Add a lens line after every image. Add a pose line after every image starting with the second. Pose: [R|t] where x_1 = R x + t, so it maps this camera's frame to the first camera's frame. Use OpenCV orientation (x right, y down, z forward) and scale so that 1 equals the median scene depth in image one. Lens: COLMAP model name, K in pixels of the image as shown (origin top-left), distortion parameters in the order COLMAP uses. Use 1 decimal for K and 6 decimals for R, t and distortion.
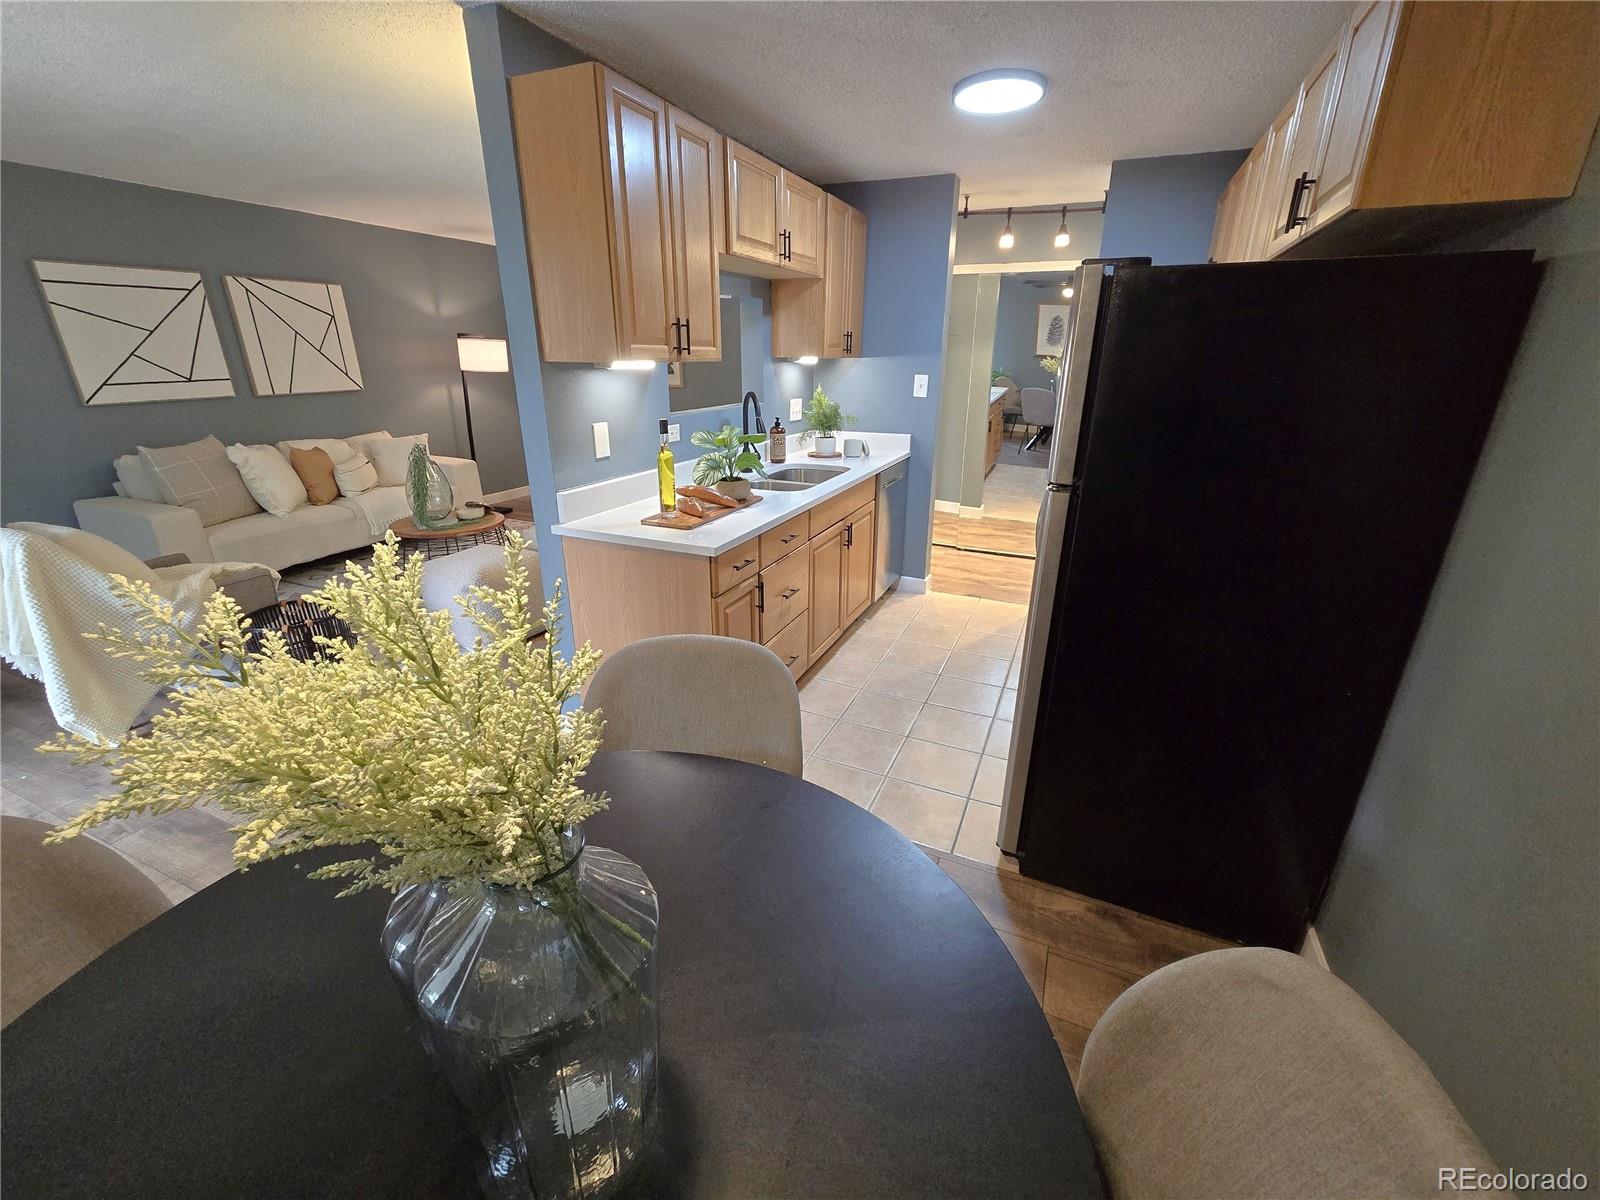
lens RADIAL K [[654.6, 0, 802.7], [0, 654.6, 591.0], [0, 0, 1]] dist [0.000836, -0.000236]
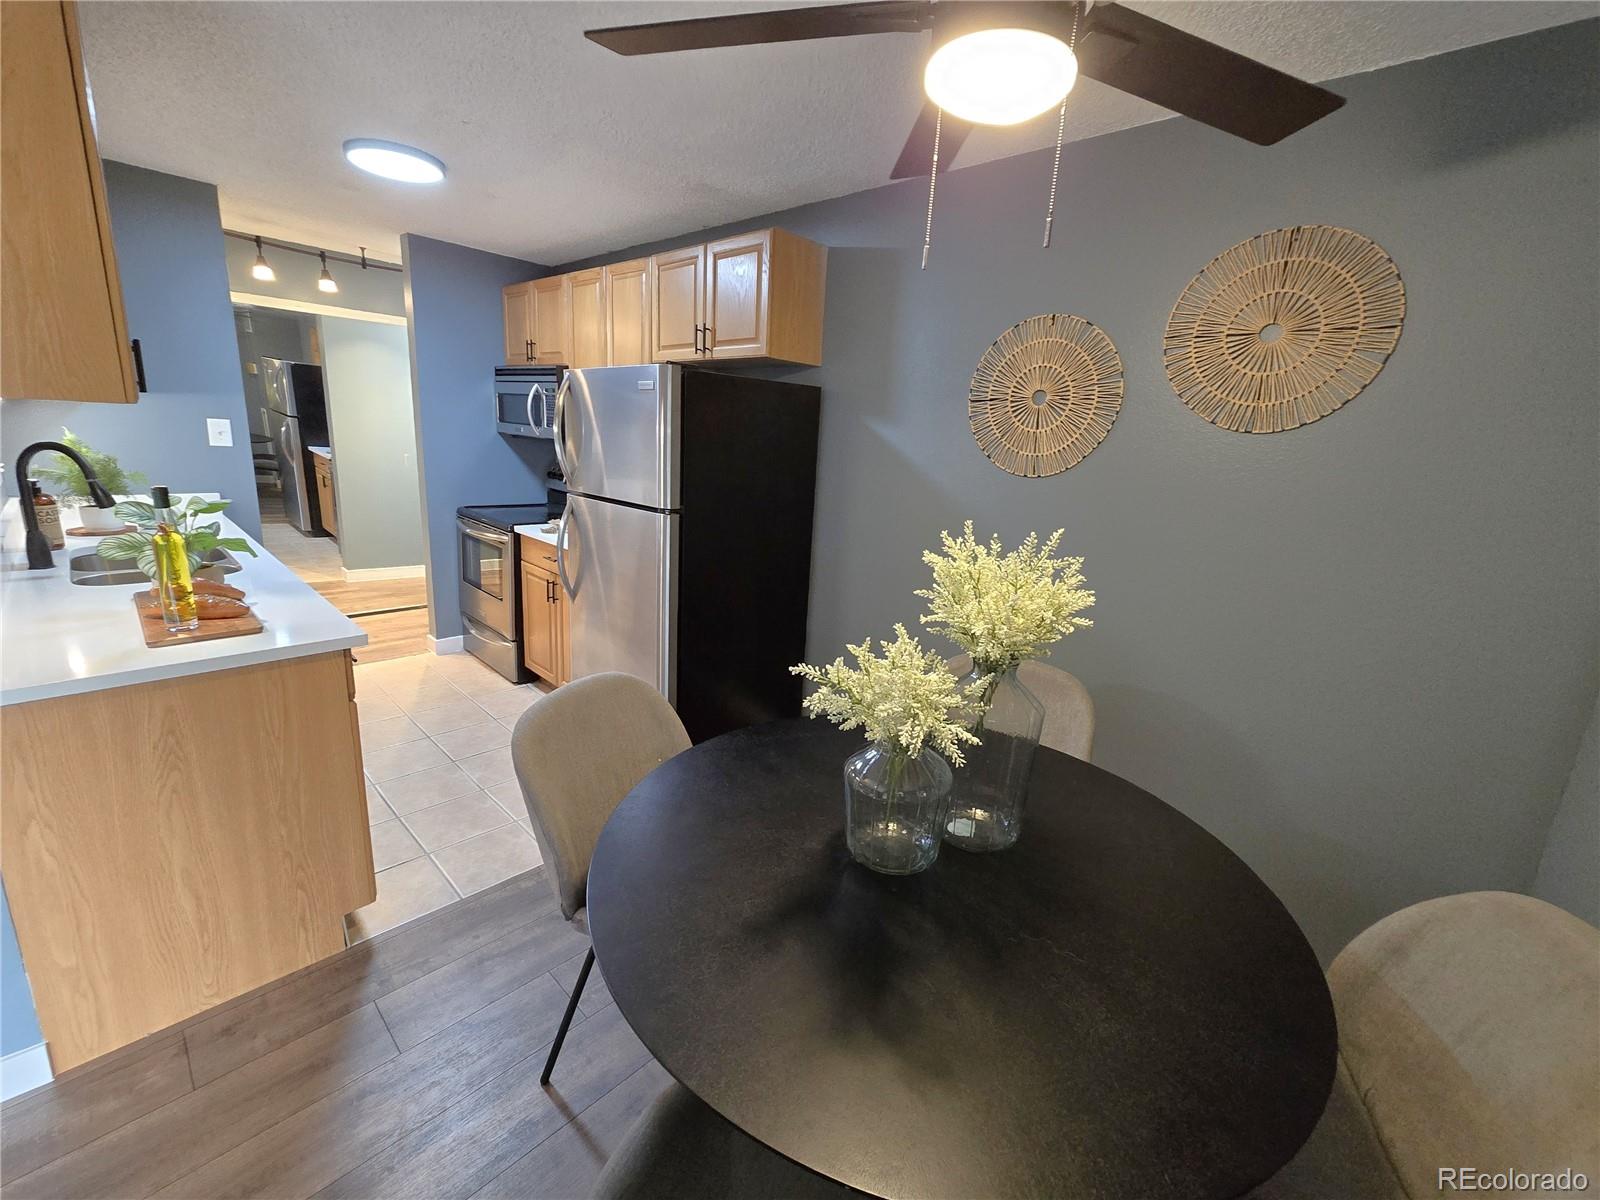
lens RADIAL K [[654.6, 0, 799.6], [0, 654.6, 591.5], [0, 0, 1]] dist [0.000836, -0.000236]
pose [[0.332496, -0.209406, 0.919563, -0.539649], [0.264566, 0.956597, 0.122178, -0.057478], [-0.905236, 0.202661, 0.373466, 0.151644]]
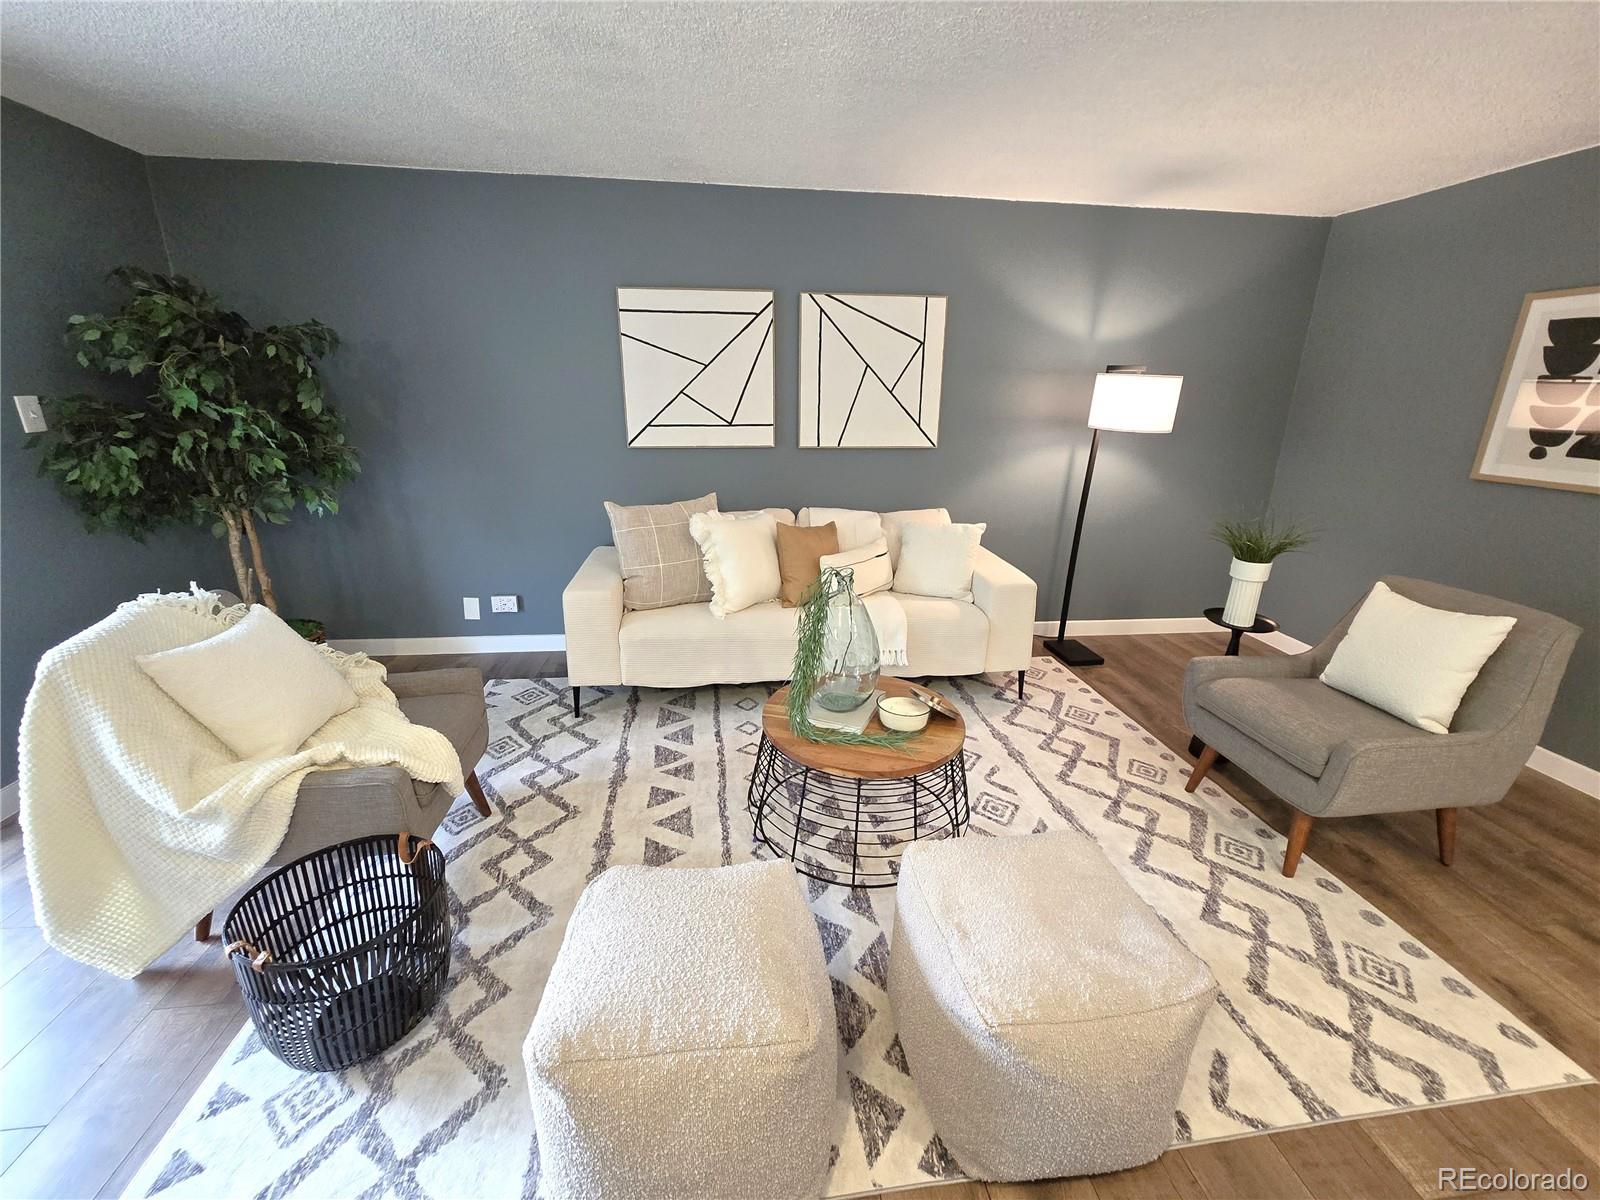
lens RADIAL K [[654.6, 0, 801.4], [0, 654.6, 590.3], [0, 0, 1]] dist [0.000836, -0.000236]
pose [[0.503210, 0.254497, -0.825840, -0.272092], [-0.310841, 0.944993, 0.101811, -0.381458], [0.806324, 0.205472, 0.554638, 1.066044]]
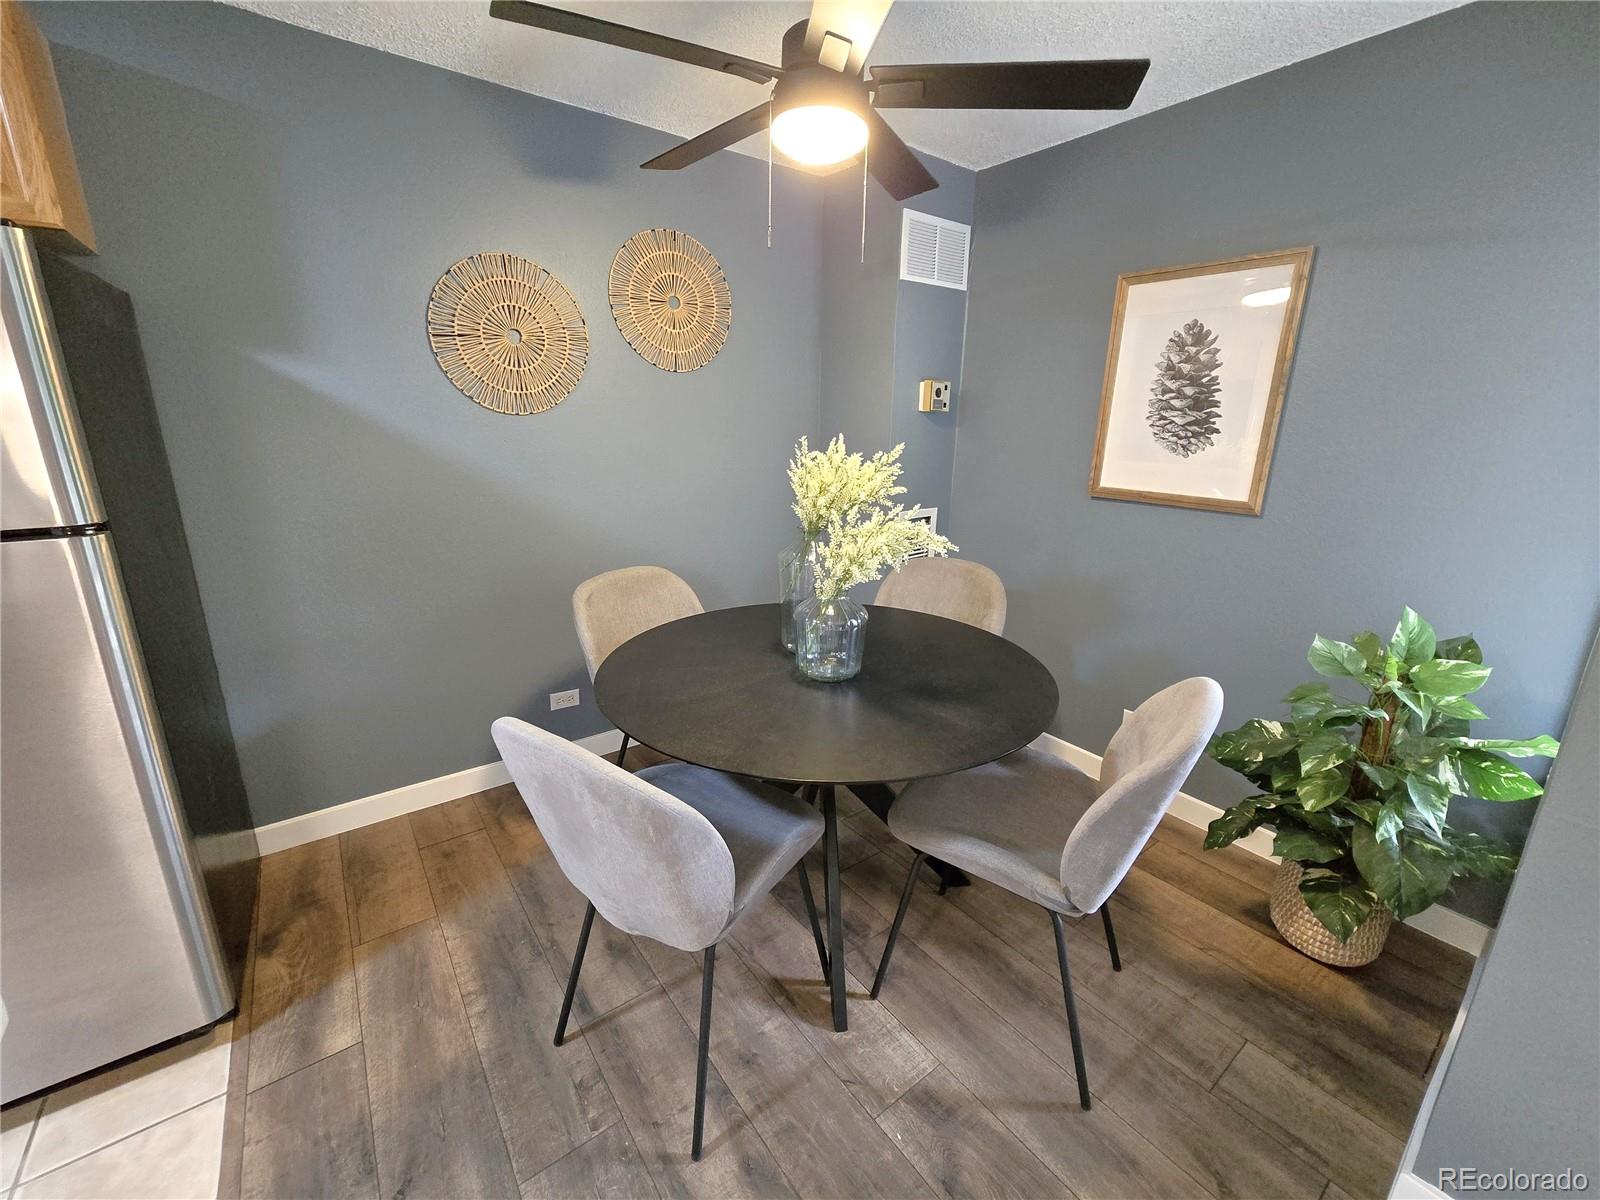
lens RADIAL K [[654.6, 0, 802.4], [0, 654.6, 591.1], [0, 0, 1]] dist [0.000836, -0.000236]
pose [[-0.869717, -0.150061, 0.470185, -0.412805], [0.146483, 0.831252, 0.536249, -0.235545], [-0.471312, 0.535259, -0.700972, 0.730536]]
